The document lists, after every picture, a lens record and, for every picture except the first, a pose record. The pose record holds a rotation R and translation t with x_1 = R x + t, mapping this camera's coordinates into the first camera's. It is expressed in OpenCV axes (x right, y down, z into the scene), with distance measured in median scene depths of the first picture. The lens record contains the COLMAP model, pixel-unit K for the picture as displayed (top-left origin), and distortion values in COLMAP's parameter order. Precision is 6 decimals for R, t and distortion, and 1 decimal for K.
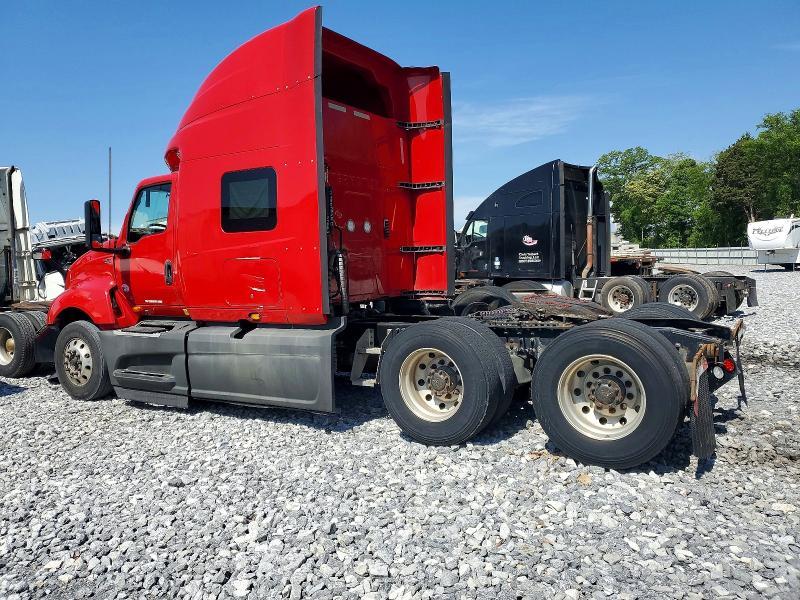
lens RADIAL K [[643.2, 0, 396.4], [0, 643.2, 300.8], [0, 0, 1]] dist [0.012781, -0.001942]
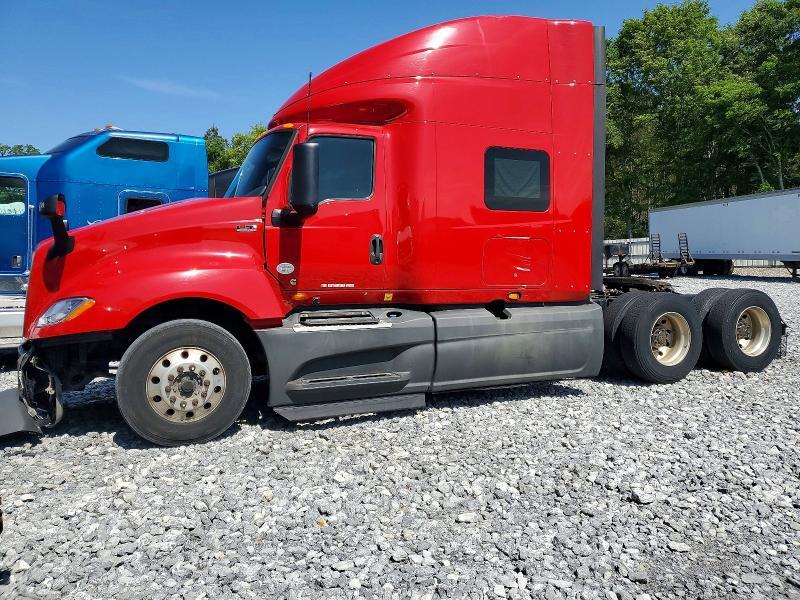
lens RADIAL K [[611.4, 0, 398.7], [0, 611.4, 282.7], [0, 0, 1]] dist [0.189726, -0.277708]
pose [[0.548159, -0.008930, 0.836327, -1.050039], [0.023761, 0.999706, -0.004899, 0.003936], [-0.836037, 0.022558, 0.548210, 0.583041]]
